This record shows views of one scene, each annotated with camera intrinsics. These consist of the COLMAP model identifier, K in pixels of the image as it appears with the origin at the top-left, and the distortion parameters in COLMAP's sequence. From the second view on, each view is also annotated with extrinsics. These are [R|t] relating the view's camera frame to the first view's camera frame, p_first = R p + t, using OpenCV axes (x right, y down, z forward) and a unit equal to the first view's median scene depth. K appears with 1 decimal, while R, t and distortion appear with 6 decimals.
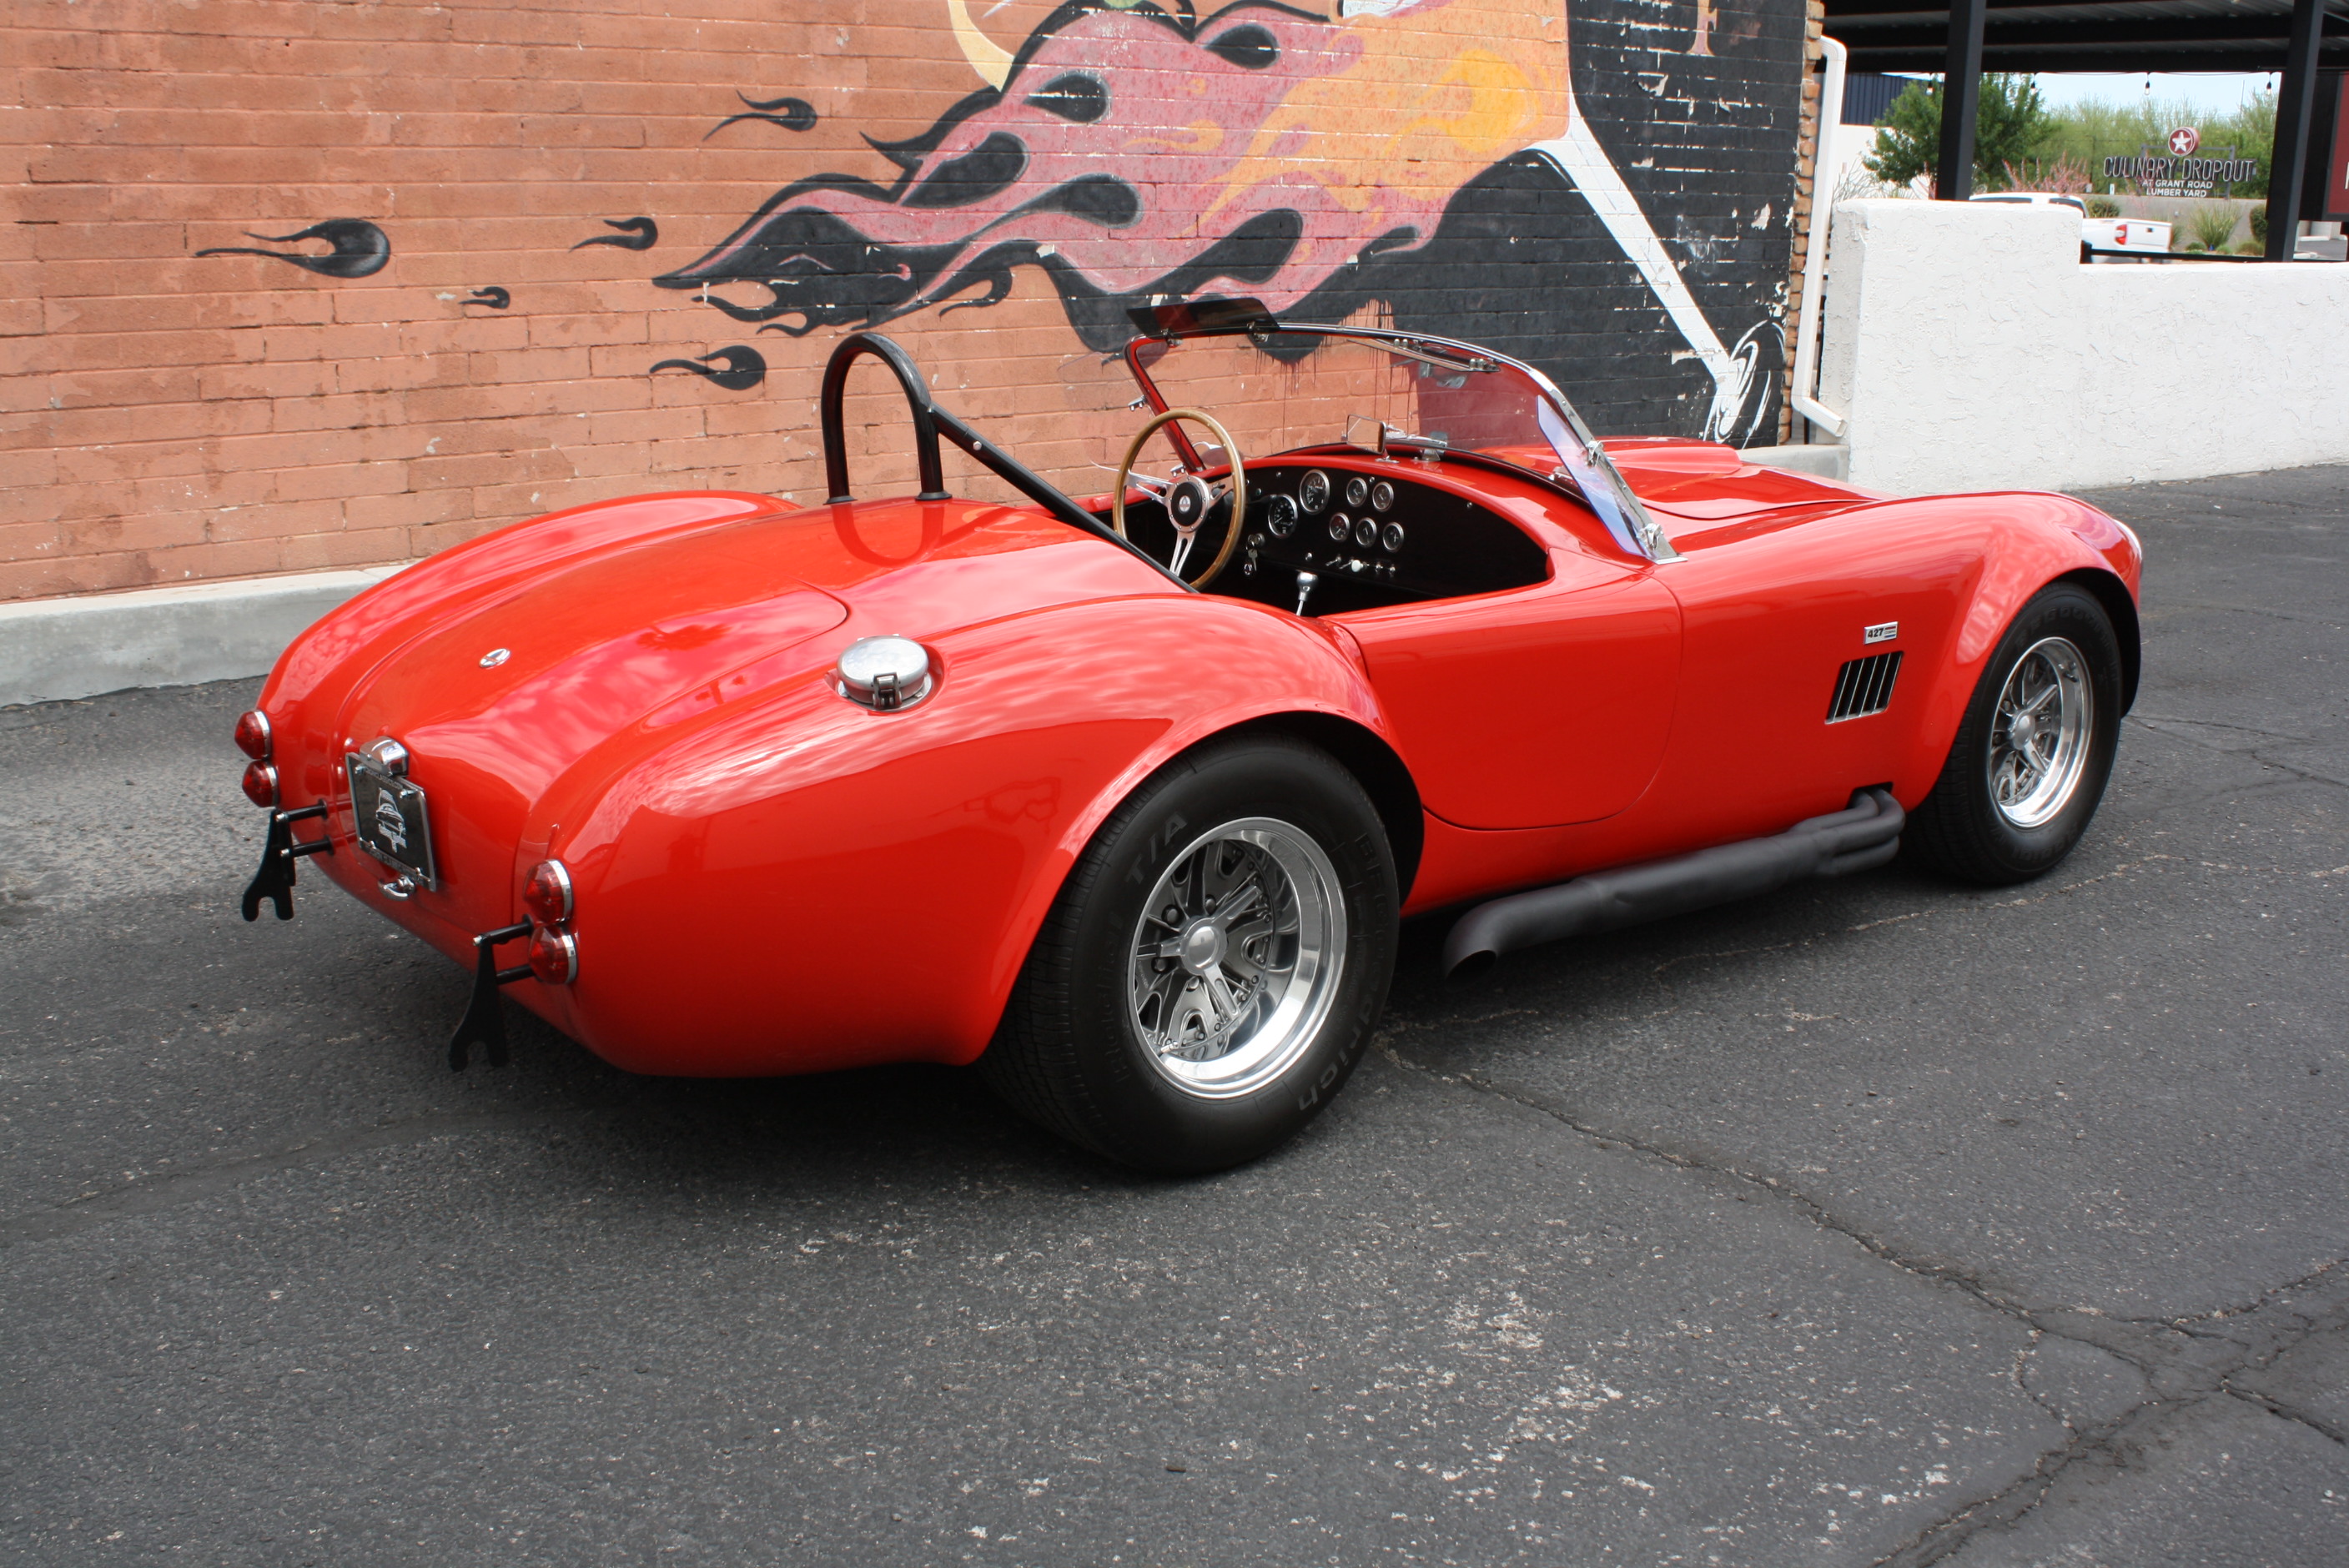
lens RADIAL K [[2323.6, 0, 1141.1], [0, 2323.6, 761.8], [0, 0, 1]] dist [-0.085200, 0.000000]
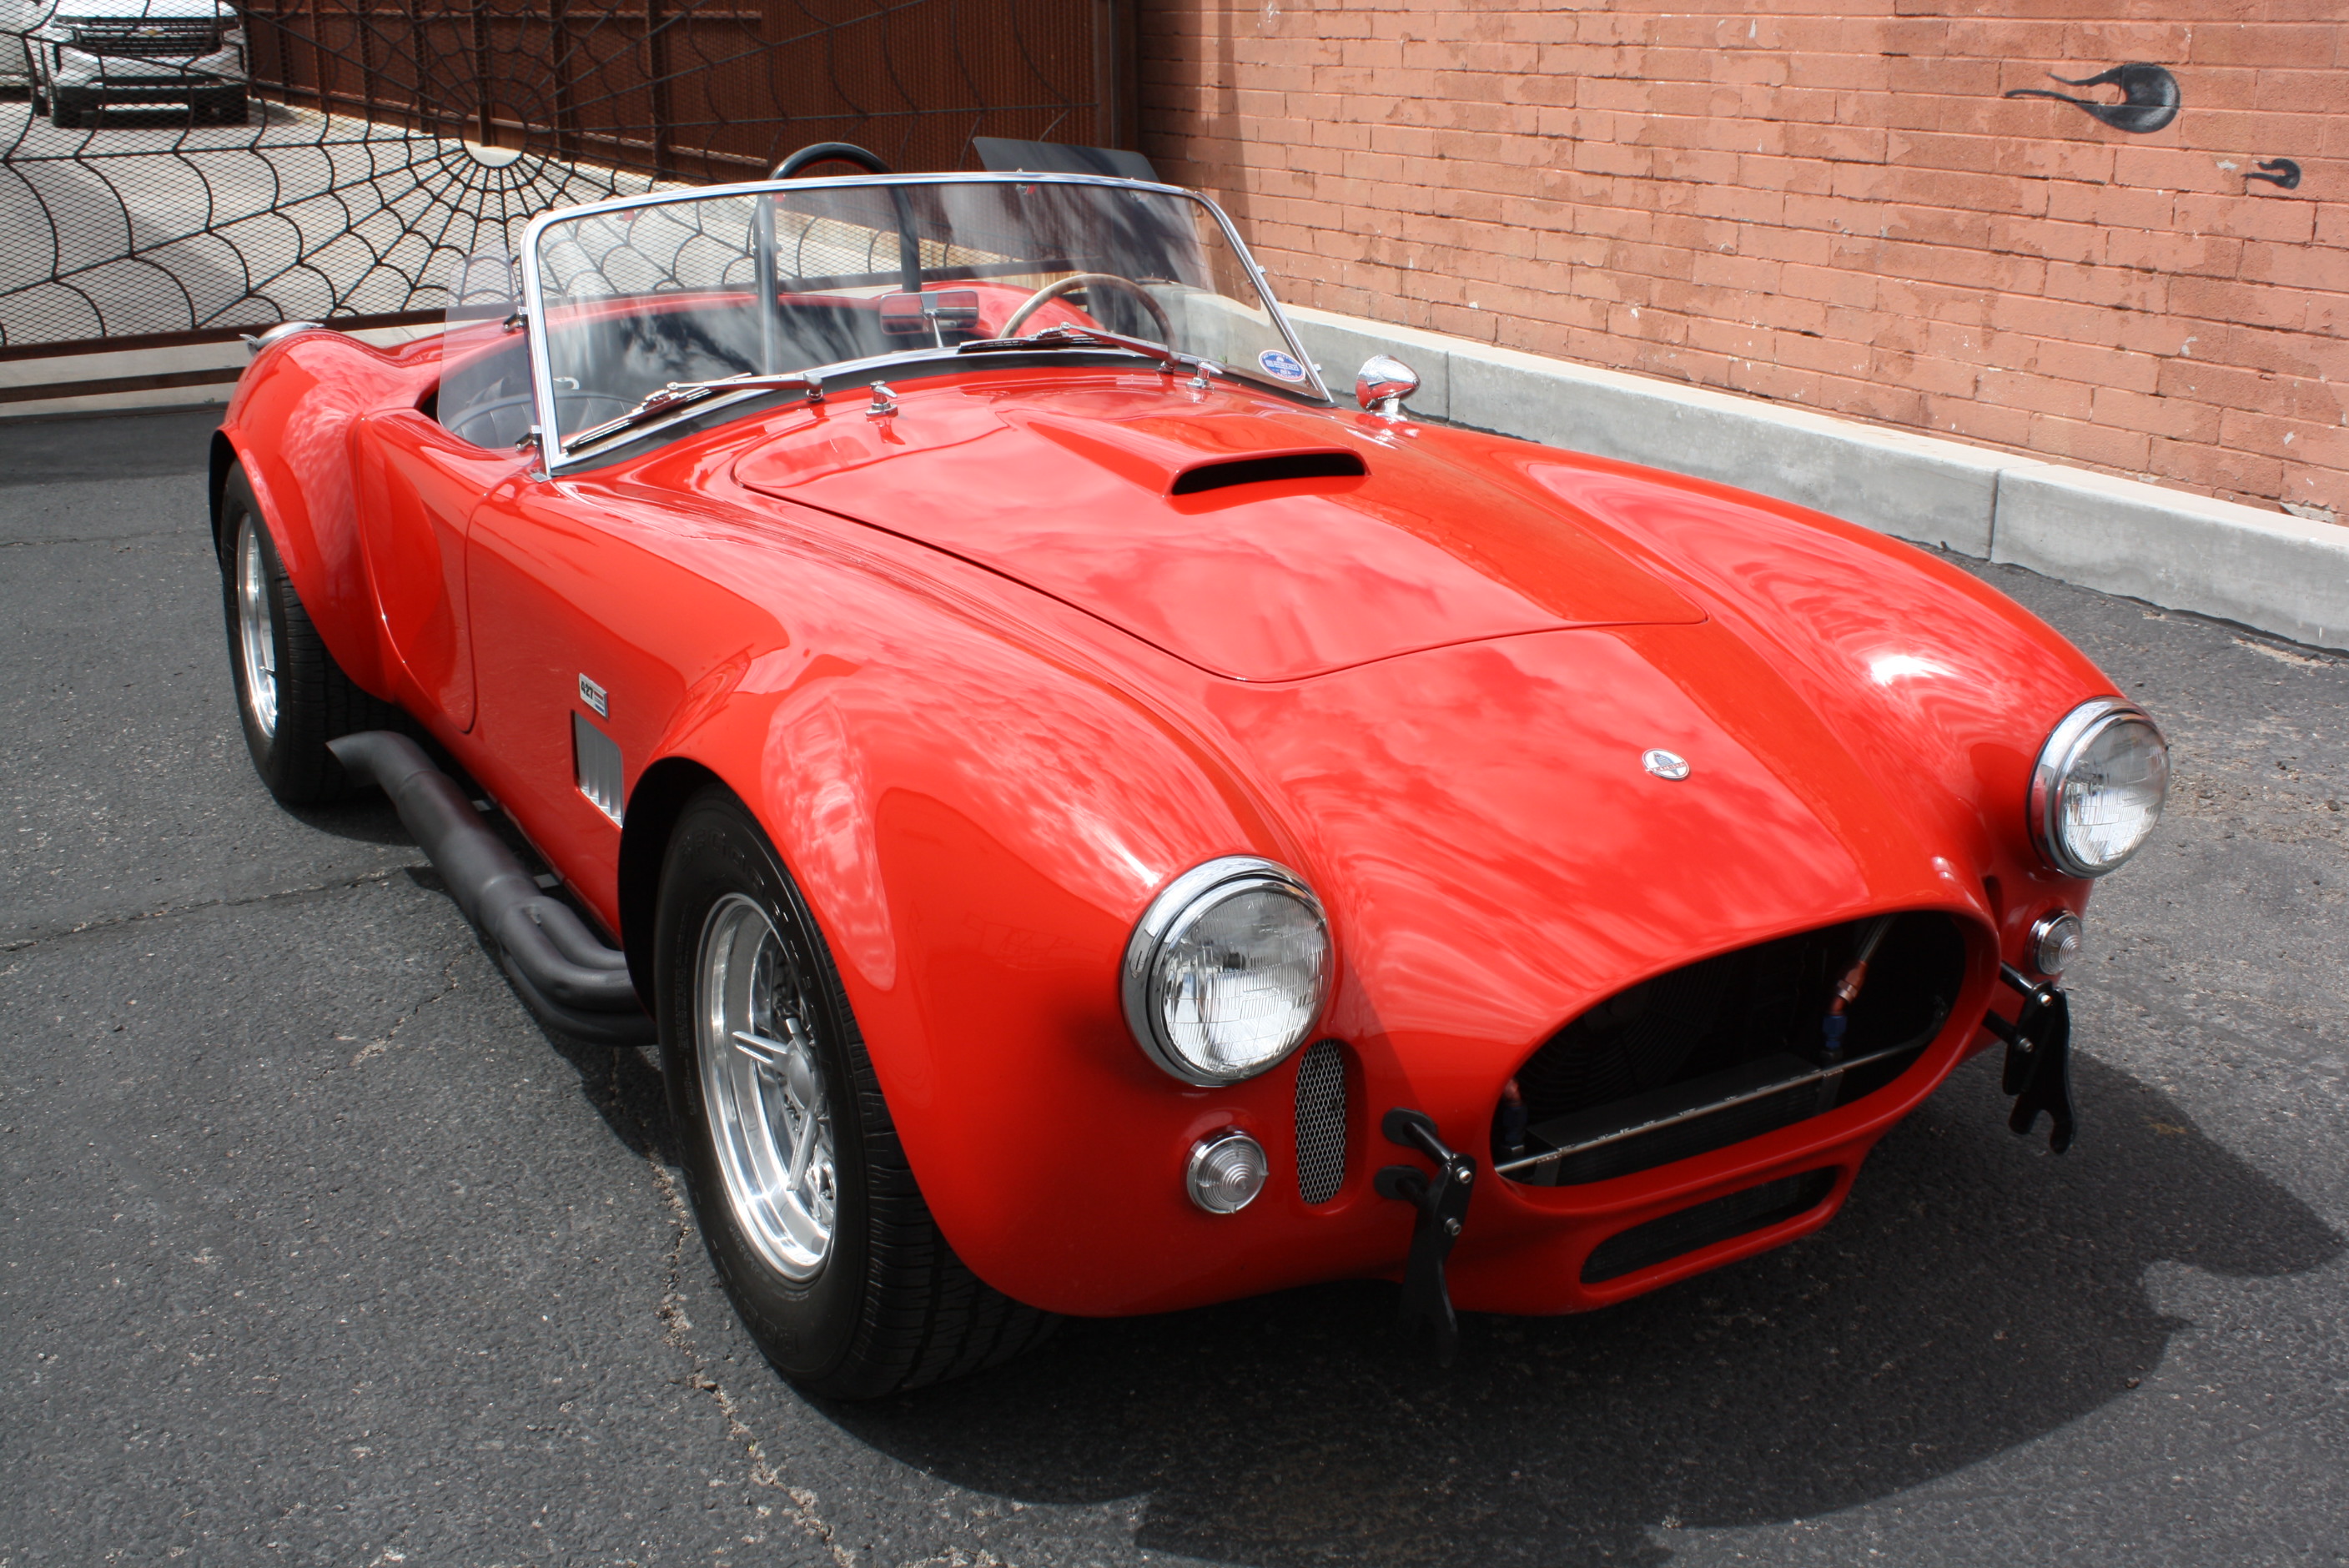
lens RADIAL K [[2436.3, 0, 1212.5], [0, 2436.3, 727.1], [0, 0, 1]] dist [-0.075110, 0.000000]
pose [[-0.131537, 0.273556, -0.952819, 0.544944], [-0.247418, 0.921693, 0.298776, -0.168033], [0.959939, 0.275044, -0.053554, 0.692282]]
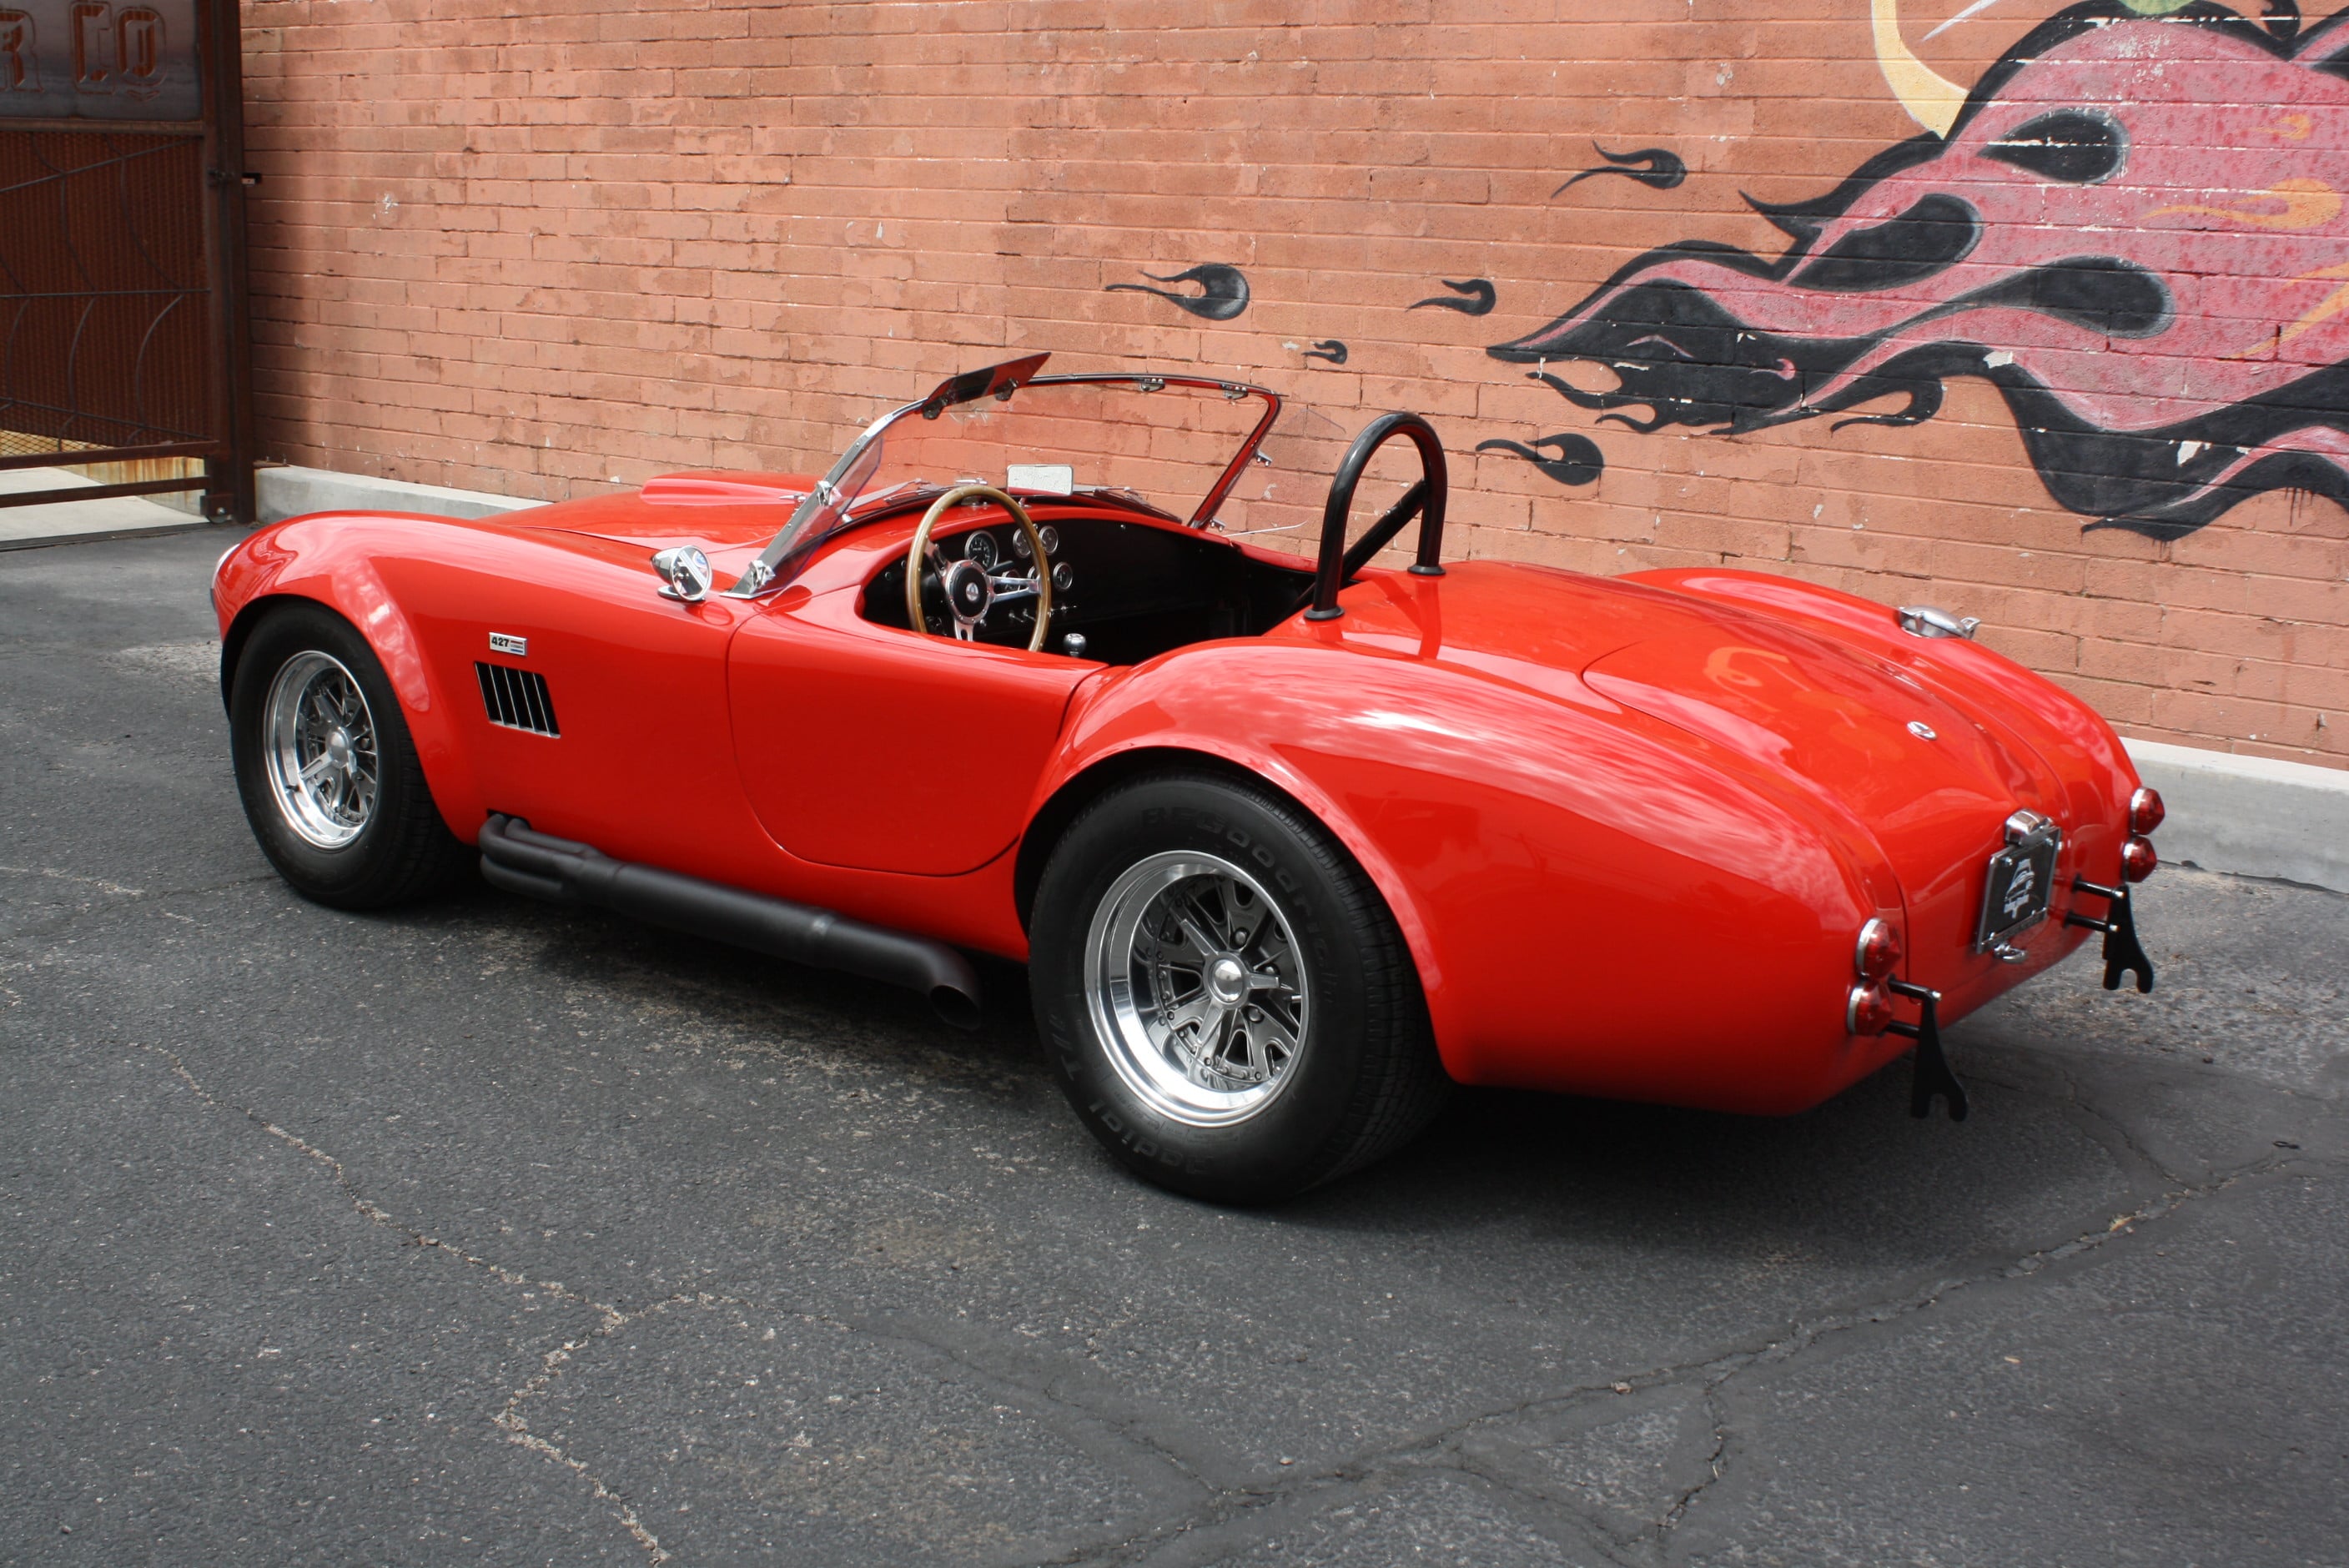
lens RADIAL K [[2621.4, 0, 1184.3], [0, 2621.4, 738.7], [0, 0, 1]] dist [-0.066201, 0.000000]
pose [[0.259757, 0.190238, -0.946750, 0.730848], [-0.267162, 0.956294, 0.118855, -0.148070], [0.927982, 0.222062, 0.299228, 0.596442]]
